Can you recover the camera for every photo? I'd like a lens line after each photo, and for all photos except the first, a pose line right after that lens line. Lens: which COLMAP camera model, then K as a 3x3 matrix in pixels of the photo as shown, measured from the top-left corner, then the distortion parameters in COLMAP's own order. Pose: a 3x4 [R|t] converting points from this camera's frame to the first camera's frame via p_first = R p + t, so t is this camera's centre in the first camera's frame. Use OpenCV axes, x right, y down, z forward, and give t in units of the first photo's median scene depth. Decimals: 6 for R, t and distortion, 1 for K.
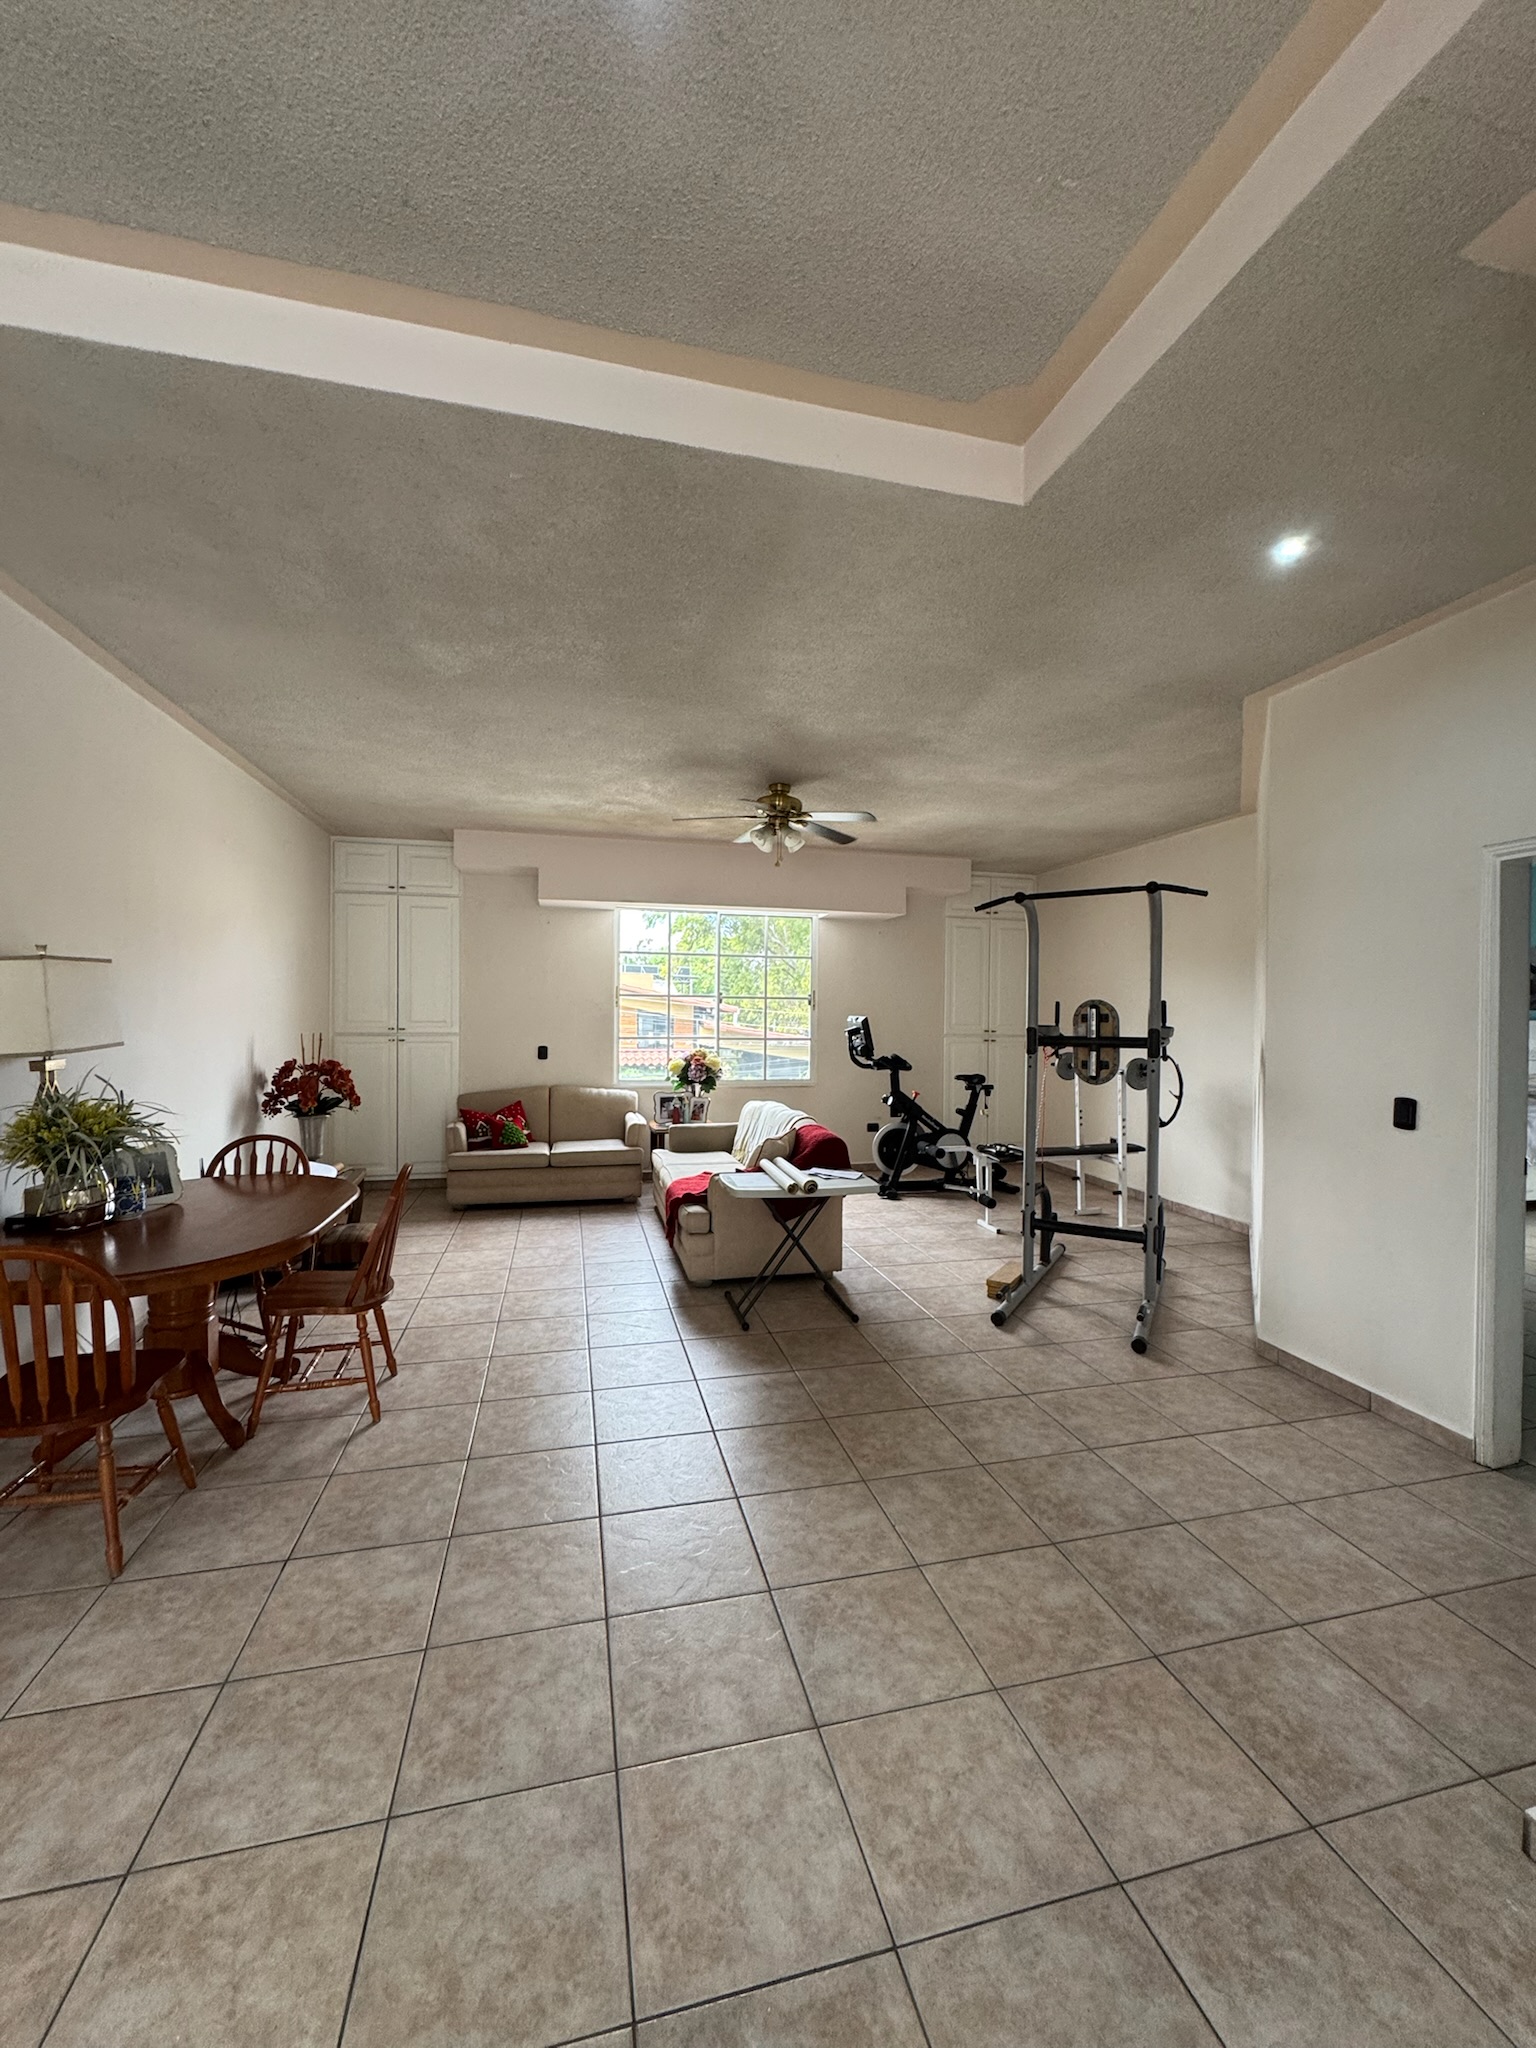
lens RADIAL K [[815.6, 0, 765.7], [0, 815.6, 1024.5], [0, 0, 1]] dist [-0.000103, 0.000442]
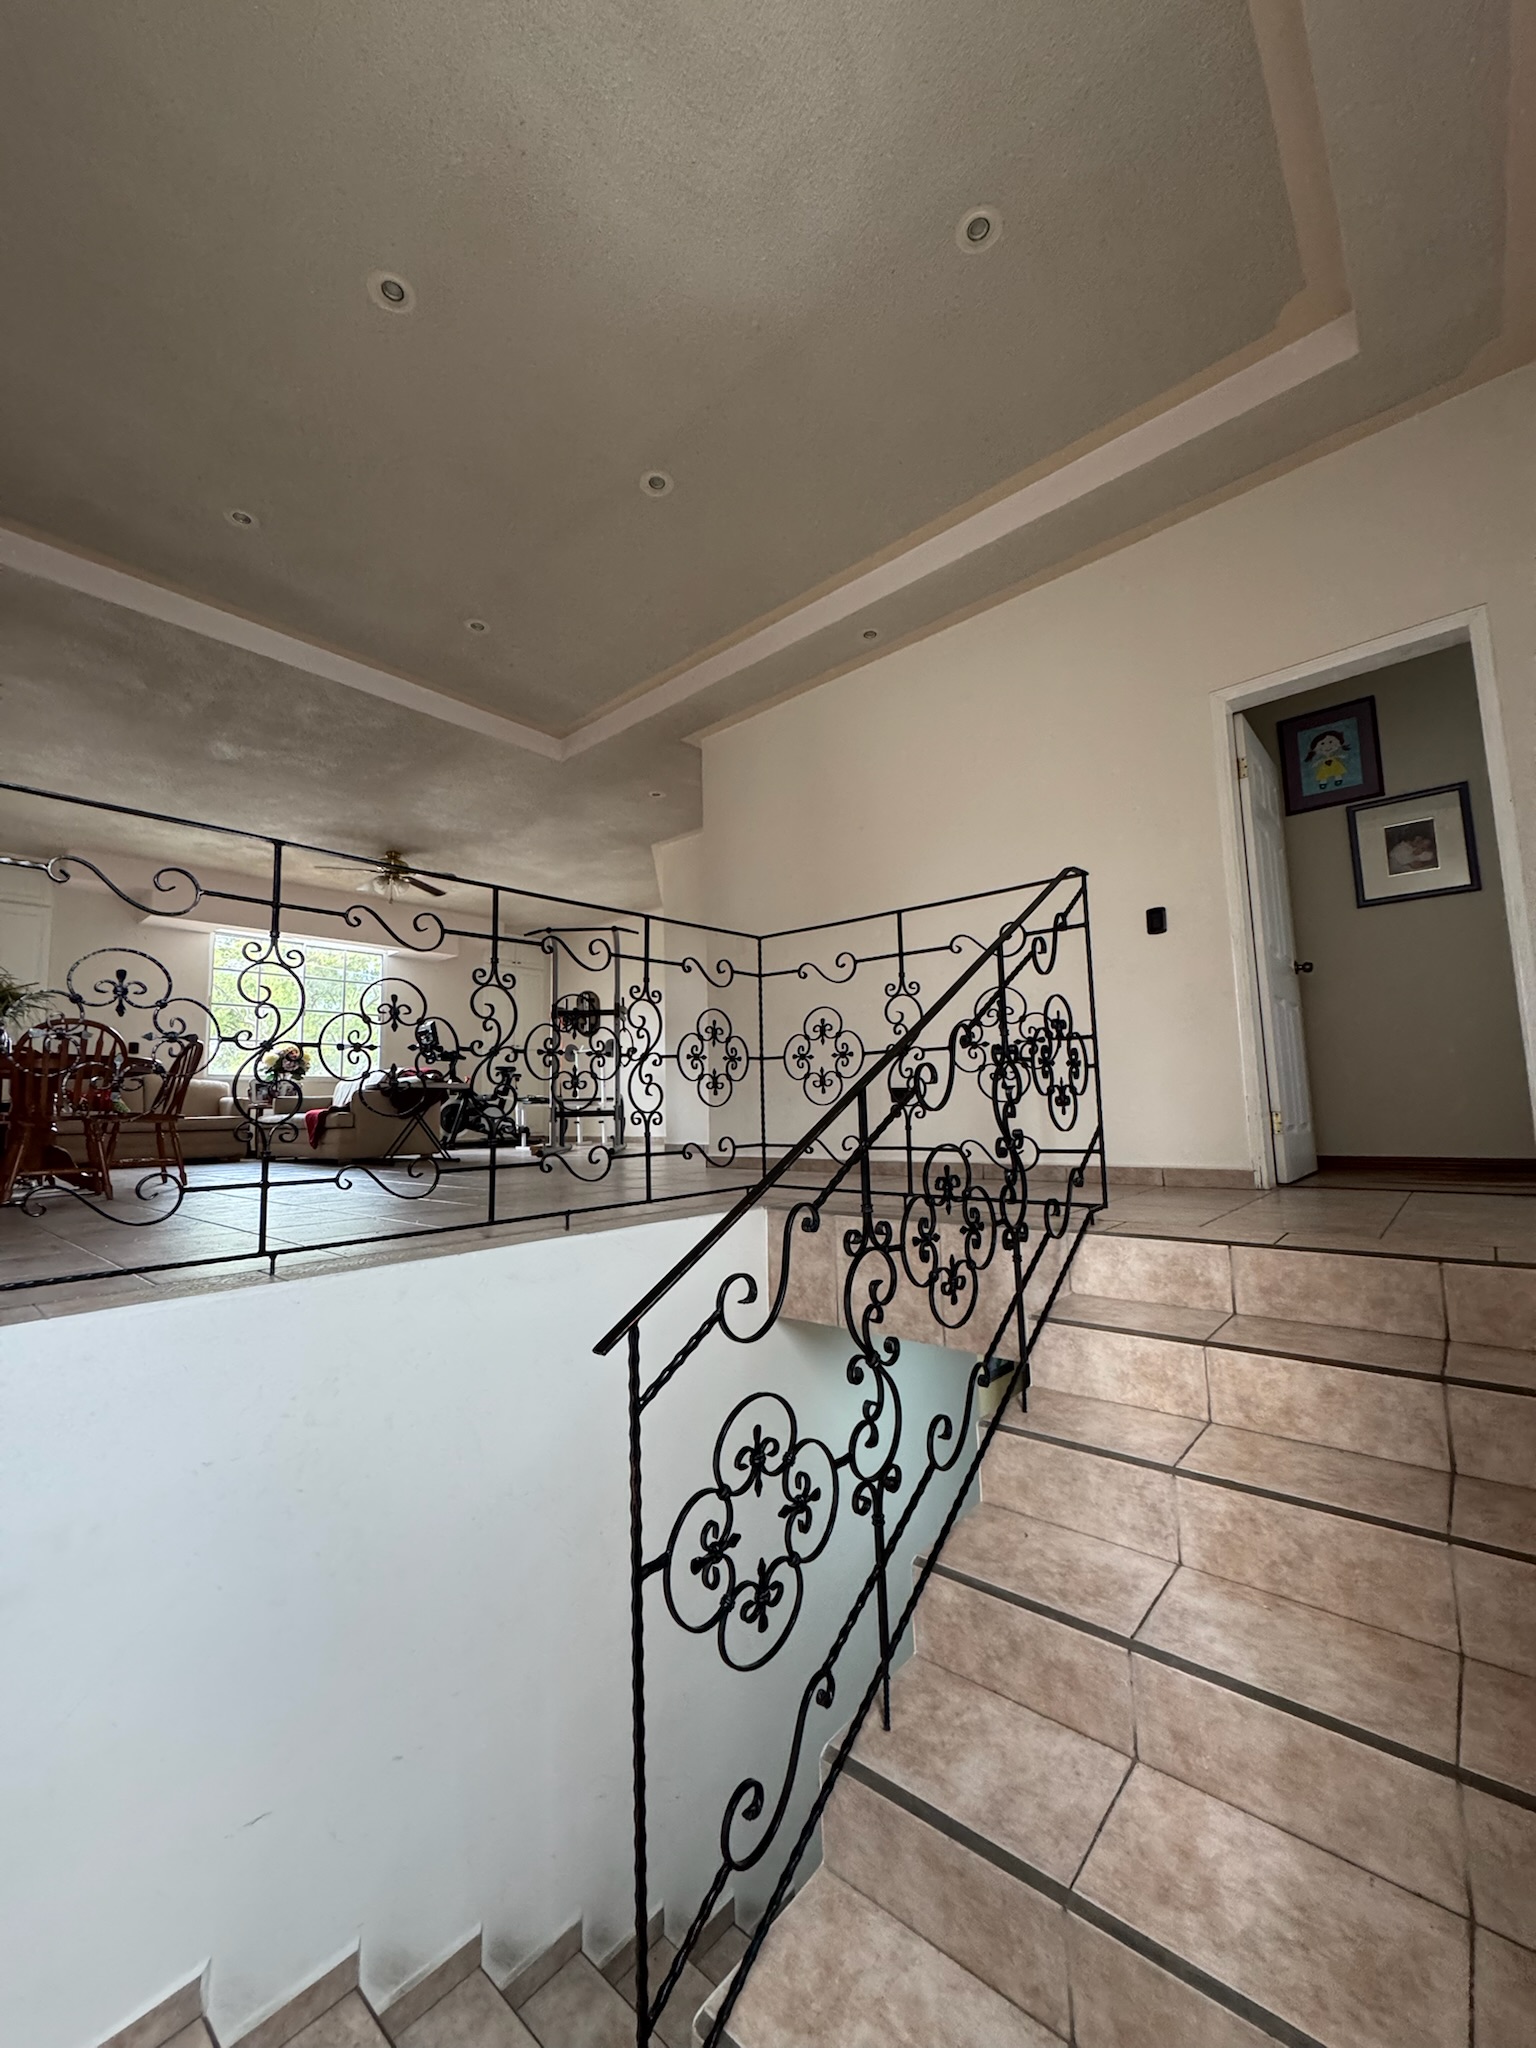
lens RADIAL K [[815.6, 0, 770.3], [0, 815.6, 1024.7], [0, 0, 1]] dist [-0.000103, 0.000442]
pose [[0.820647, 0.030211, 0.570636, -0.266445], [0.041331, 0.992848, -0.112004, 0.233413], [-0.569939, 0.115501, 0.813529, -0.630923]]
